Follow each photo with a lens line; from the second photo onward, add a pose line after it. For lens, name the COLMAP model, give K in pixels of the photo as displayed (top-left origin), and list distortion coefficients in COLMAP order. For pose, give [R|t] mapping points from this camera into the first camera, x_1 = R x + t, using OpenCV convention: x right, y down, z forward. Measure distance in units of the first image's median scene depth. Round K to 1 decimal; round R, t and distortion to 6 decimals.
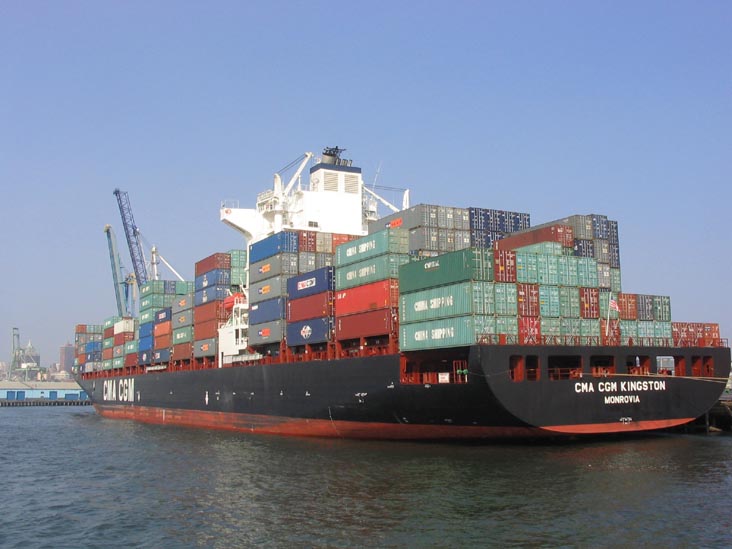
lens RADIAL K [[796.0, 0, 366.0], [0, 796.0, 274.5], [0, 0, 1]] dist [-0.128423, 0.006150]
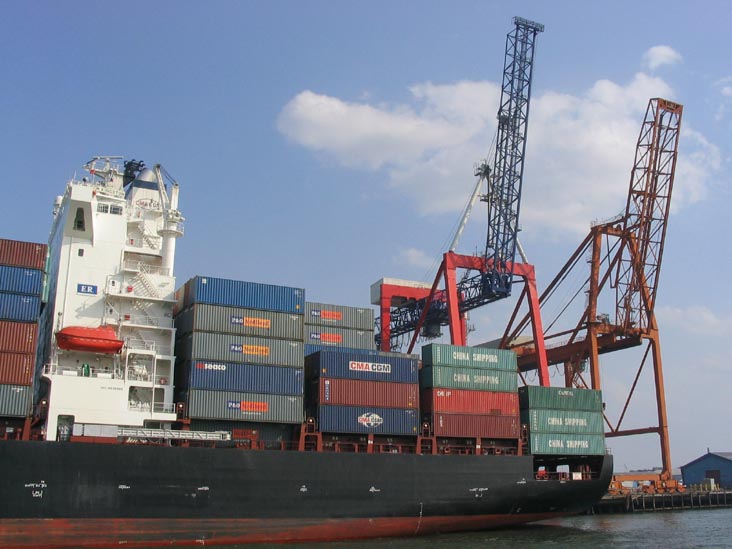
lens RADIAL K [[796.0, 0, 366.0], [0, 796.0, 274.5], [0, 0, 1]] dist [-0.128423, 0.006150]
pose [[0.039796, 0.284320, 0.957903, -1.131866], [-0.137523, 0.951098, -0.276587, 0.189348], [-0.989699, -0.120727, 0.076950, 1.099403]]
